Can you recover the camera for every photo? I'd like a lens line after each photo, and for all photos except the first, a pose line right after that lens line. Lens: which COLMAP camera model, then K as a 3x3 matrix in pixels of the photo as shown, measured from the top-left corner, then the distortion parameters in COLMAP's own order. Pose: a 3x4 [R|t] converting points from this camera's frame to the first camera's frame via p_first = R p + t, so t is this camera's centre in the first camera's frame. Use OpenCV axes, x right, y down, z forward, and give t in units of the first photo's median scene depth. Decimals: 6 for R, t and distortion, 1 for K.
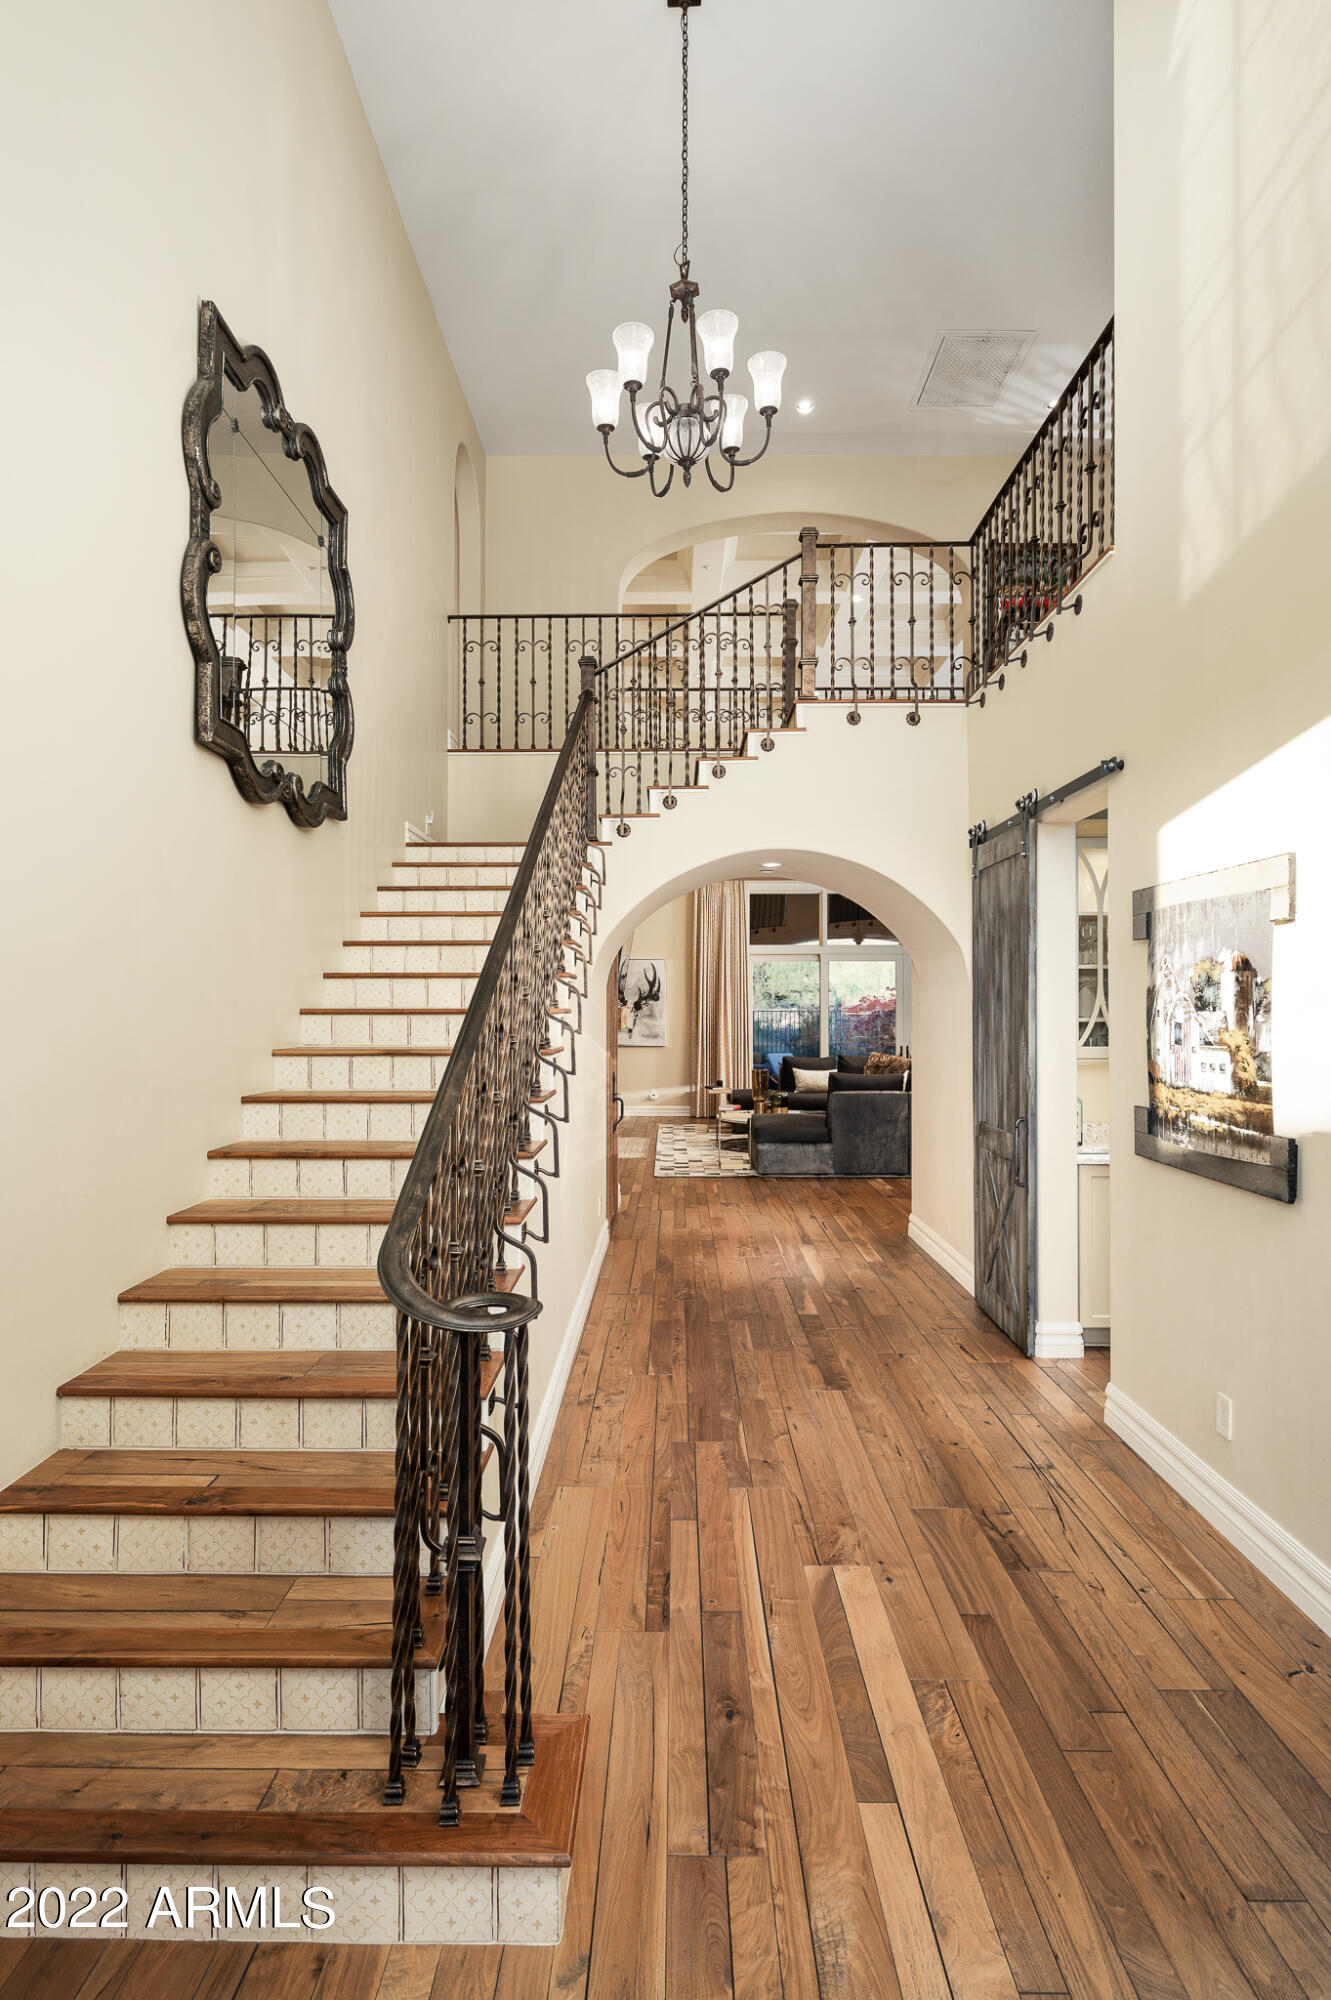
lens RADIAL K [[1049.2, 0, 665.5], [0, 1049.2, 1000.0], [0, 0, 1]] dist [0.000080, -0.000004]
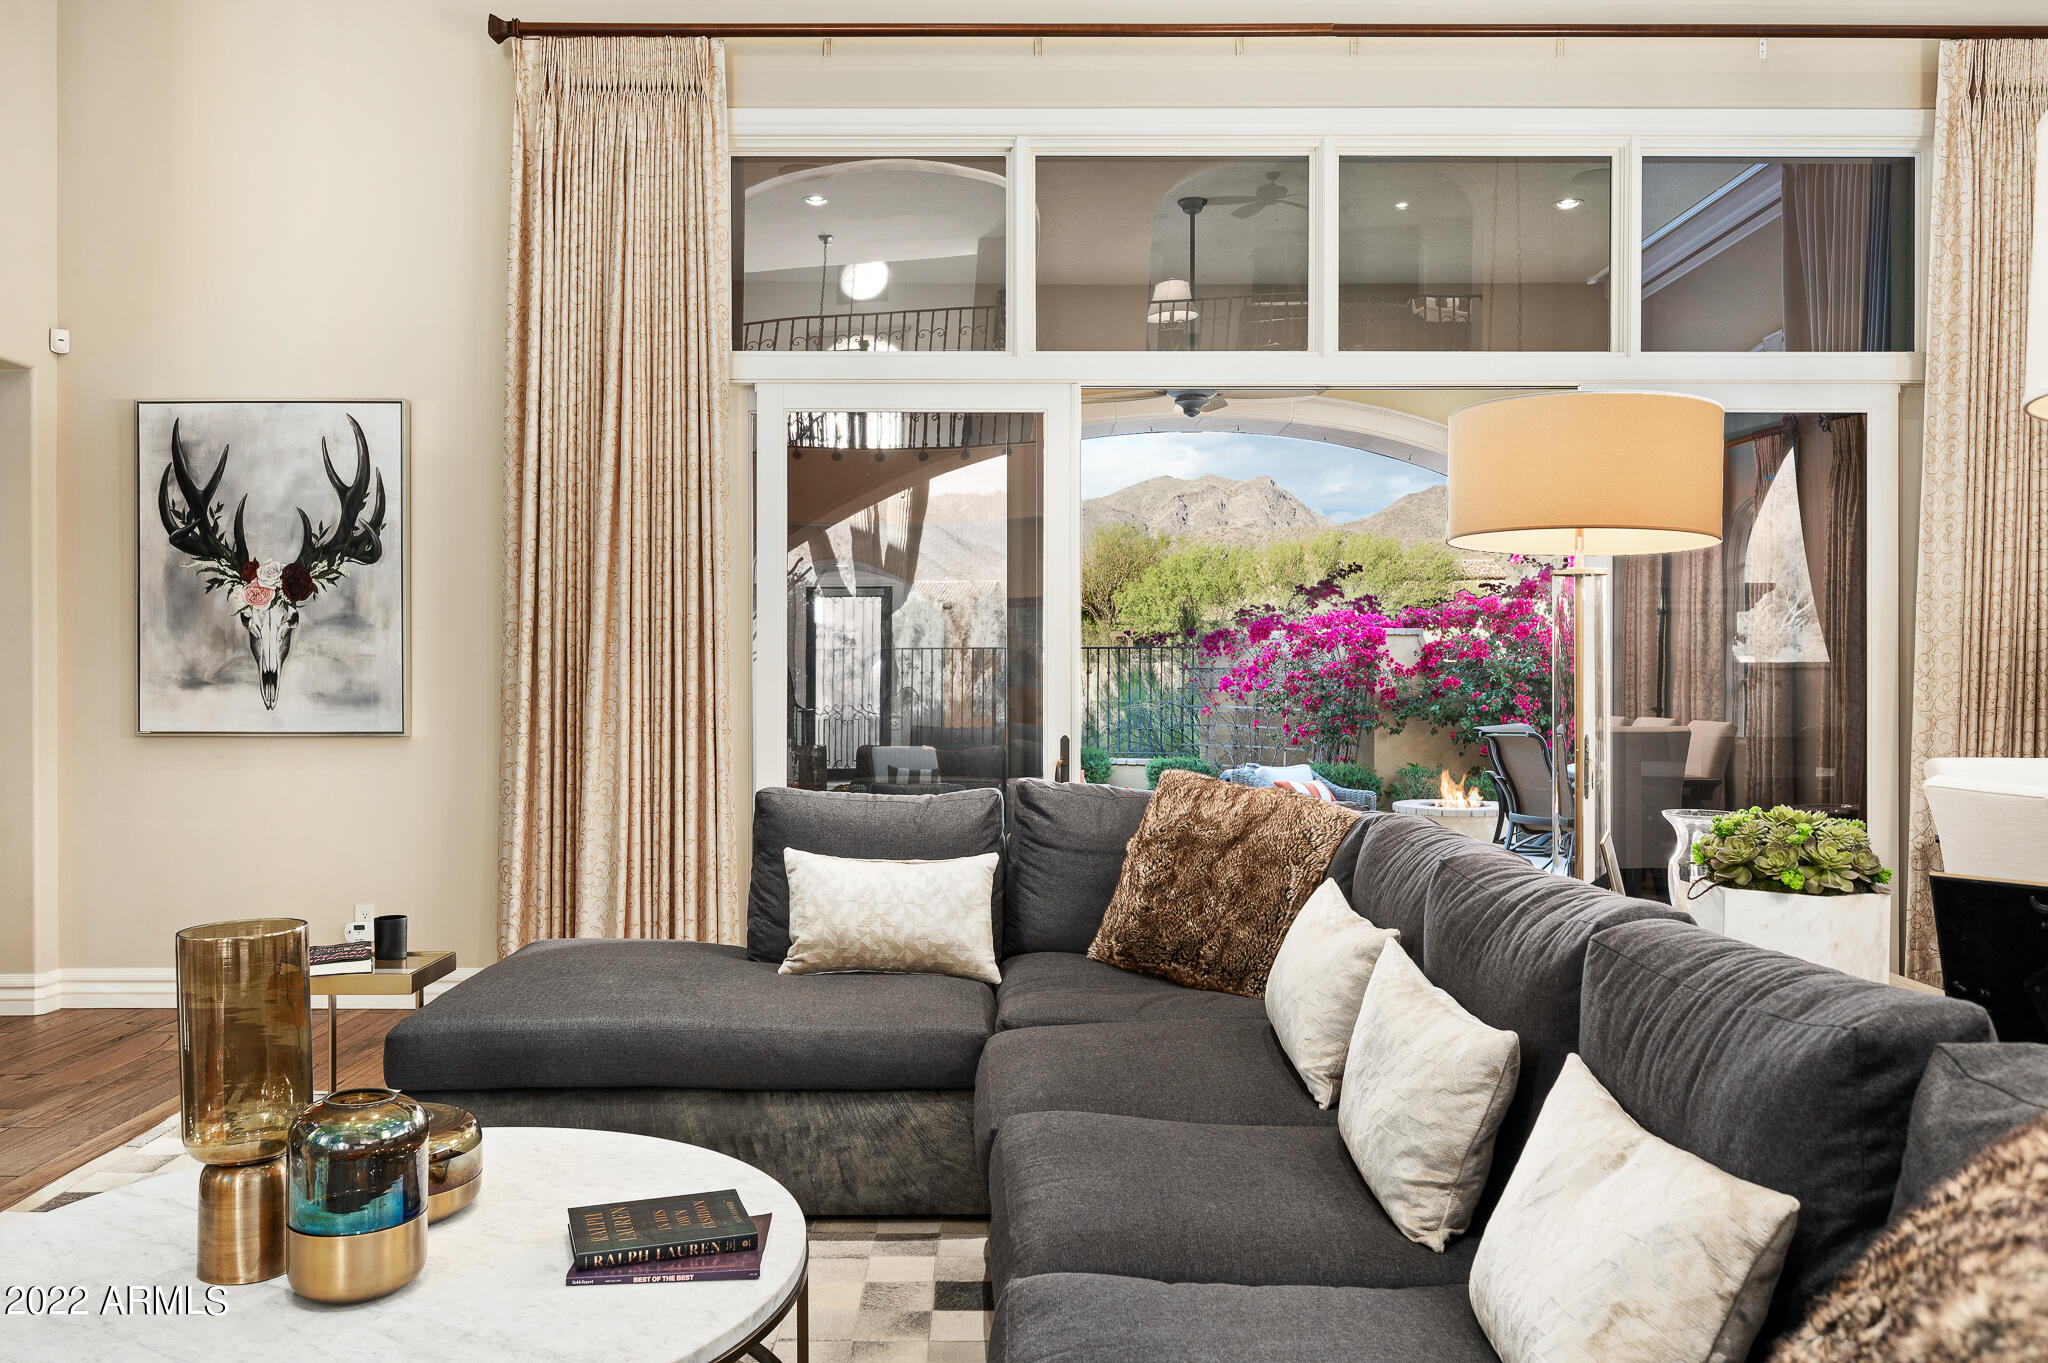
lens RADIAL K [[1531.7, 0, 1024.0], [0, 1531.7, 681.5], [0, 0, 1]] dist [0.000292, -0.003134]
pose [[0.999939, 0.002989, 0.010667, 0.148443], [-0.003182, 0.999831, 0.018094, 0.022798], [-0.010611, -0.018127, 0.999779, 0.620504]]
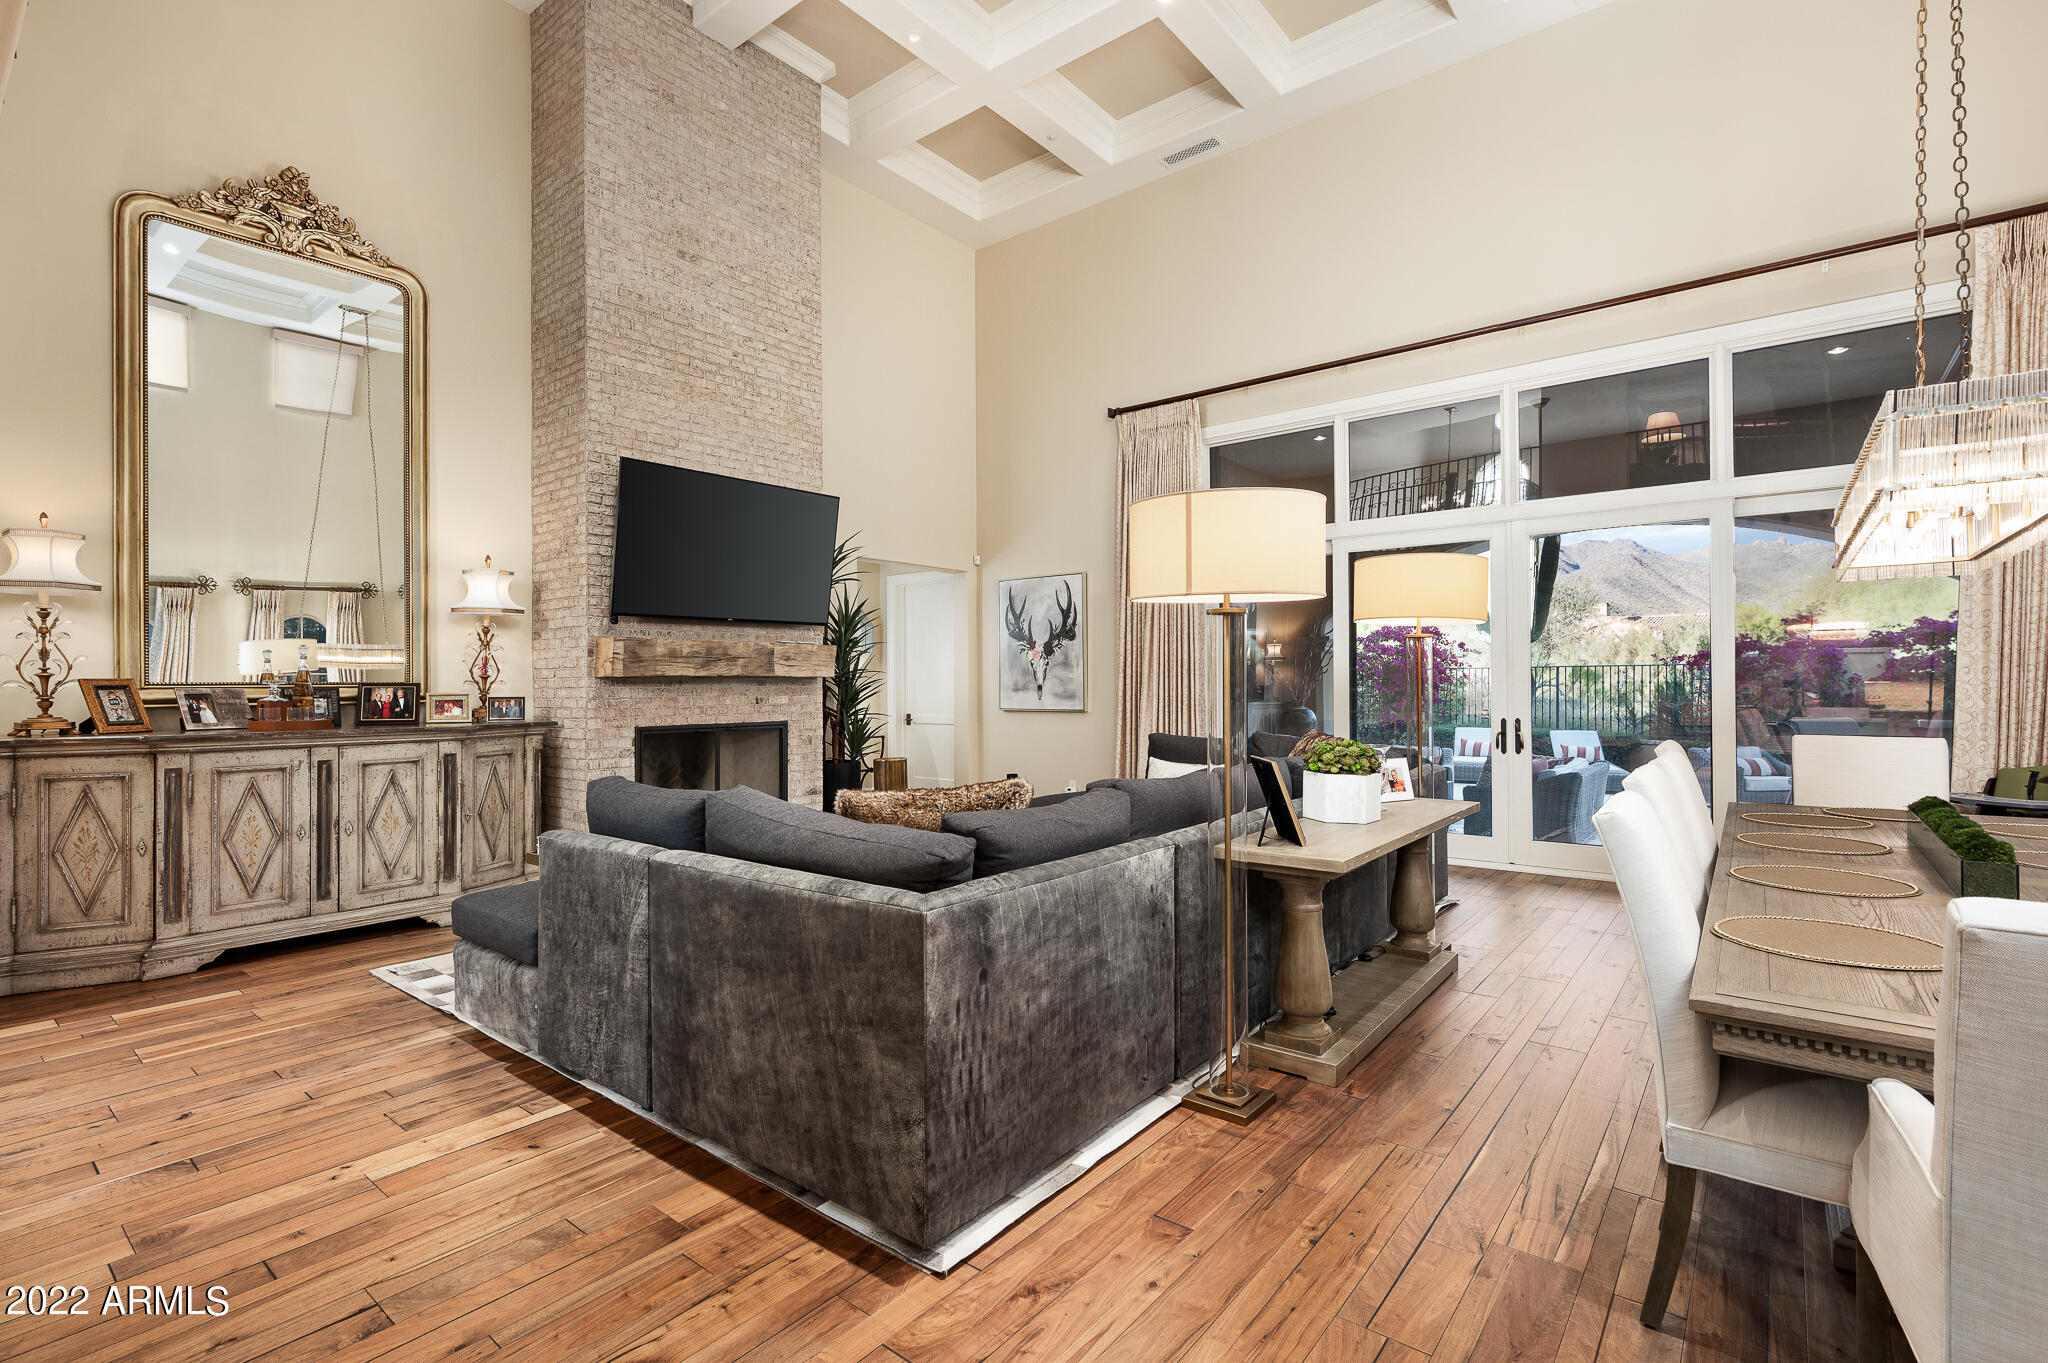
lens RADIAL K [[933.6, 0, 1024.0], [0, 933.6, 681.5], [0, 0, 1]] dist [0.000584, 0.000188]
pose [[0.786571, -0.004008, -0.617487, 0.313801], [0.011260, 0.999906, 0.007853, 0.020935], [0.617397, -0.013130, 0.786542, 0.541997]]
